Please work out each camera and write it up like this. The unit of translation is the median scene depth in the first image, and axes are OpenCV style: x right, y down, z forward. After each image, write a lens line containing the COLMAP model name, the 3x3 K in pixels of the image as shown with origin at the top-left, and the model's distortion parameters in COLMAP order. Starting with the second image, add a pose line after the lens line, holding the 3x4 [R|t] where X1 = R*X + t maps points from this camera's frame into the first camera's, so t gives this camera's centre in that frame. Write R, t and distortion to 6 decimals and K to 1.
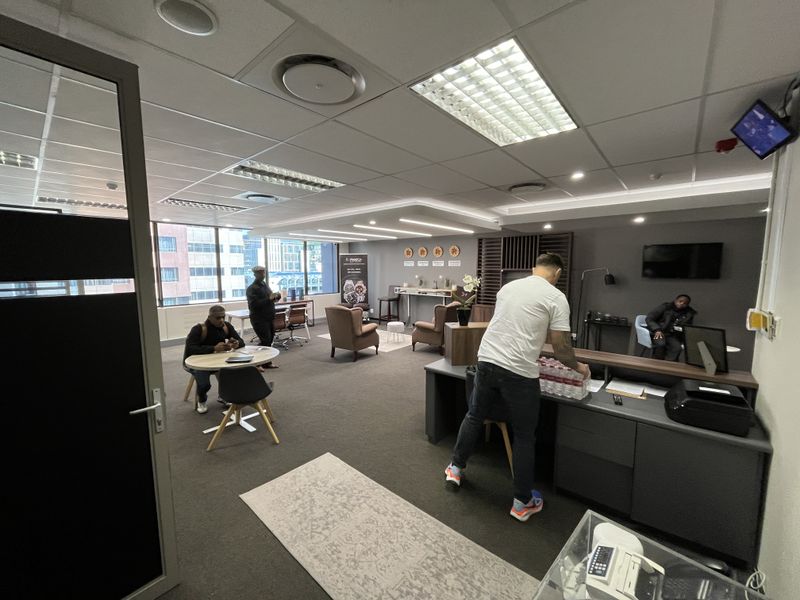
lens RADIAL K [[322.4, 0, 398.7], [0, 322.4, 298.2], [0, 0, 1]] dist [-0.002600, 0.000164]
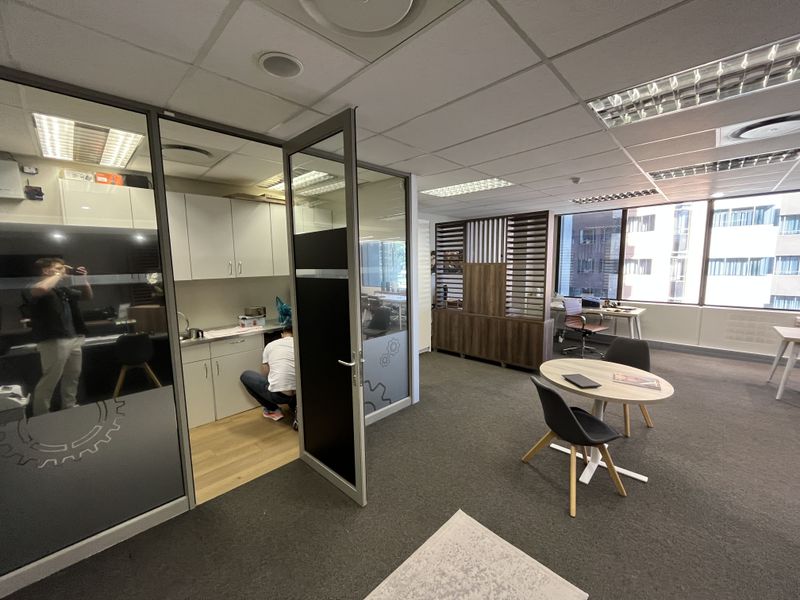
lens RADIAL K [[322.4, 0, 396.6], [0, 322.4, 300.7], [0, 0, 1]] dist [-0.002600, 0.000164]
pose [[-0.067029, 0.130248, -0.989213, 0.082742], [-0.083014, 0.987277, 0.135618, -0.019989], [0.994292, 0.091209, -0.055364, 0.192695]]
